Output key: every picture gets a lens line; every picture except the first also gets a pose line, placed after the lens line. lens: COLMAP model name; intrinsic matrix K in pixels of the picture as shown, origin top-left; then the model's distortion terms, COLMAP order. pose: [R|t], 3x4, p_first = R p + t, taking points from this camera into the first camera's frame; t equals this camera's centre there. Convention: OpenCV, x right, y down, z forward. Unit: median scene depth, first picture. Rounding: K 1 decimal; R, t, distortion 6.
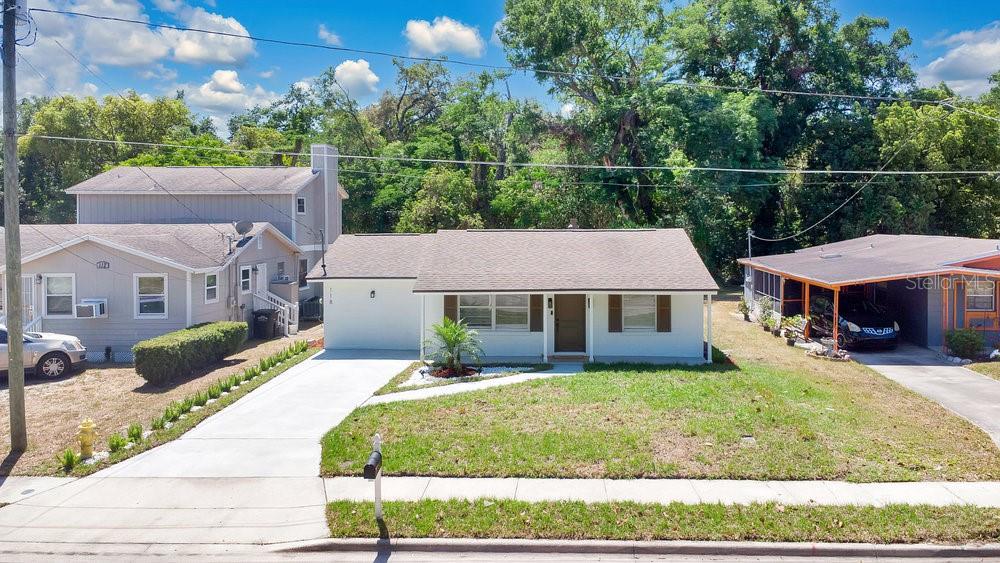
lens RADIAL K [[735.1, 0, 464.4], [0, 735.1, 294.4], [0, 0, 1]] dist [0.033284, -0.034115]
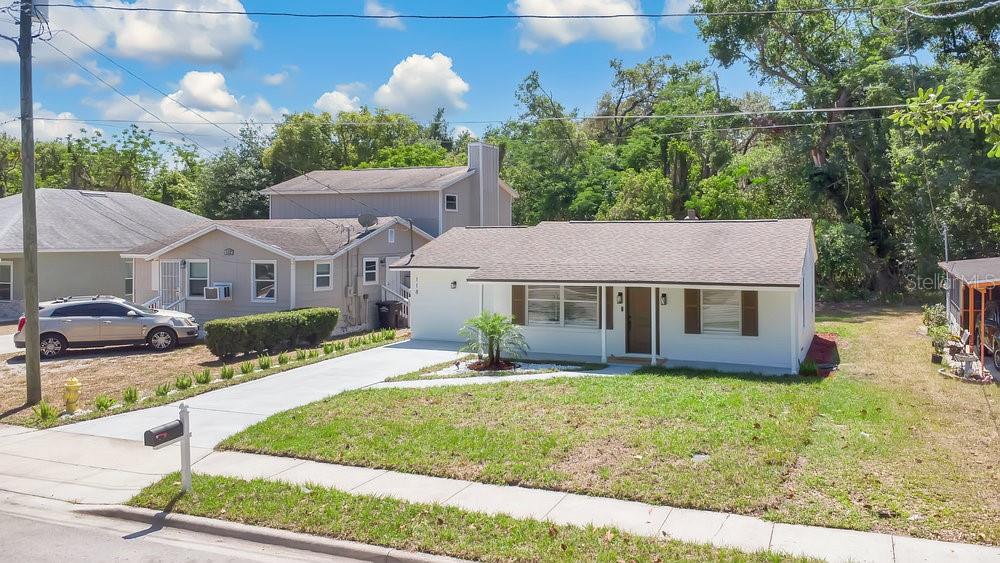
lens RADIAL K [[735.1, 0, 503.7], [0, 735.1, 279.5], [0, 0, 1]] dist [0.033284, -0.034115]
pose [[0.948793, 0.023829, -0.314999, 0.274121], [-0.035867, 0.998829, -0.032475, 0.025090], [0.313856, 0.042110, 0.948536, 0.111131]]
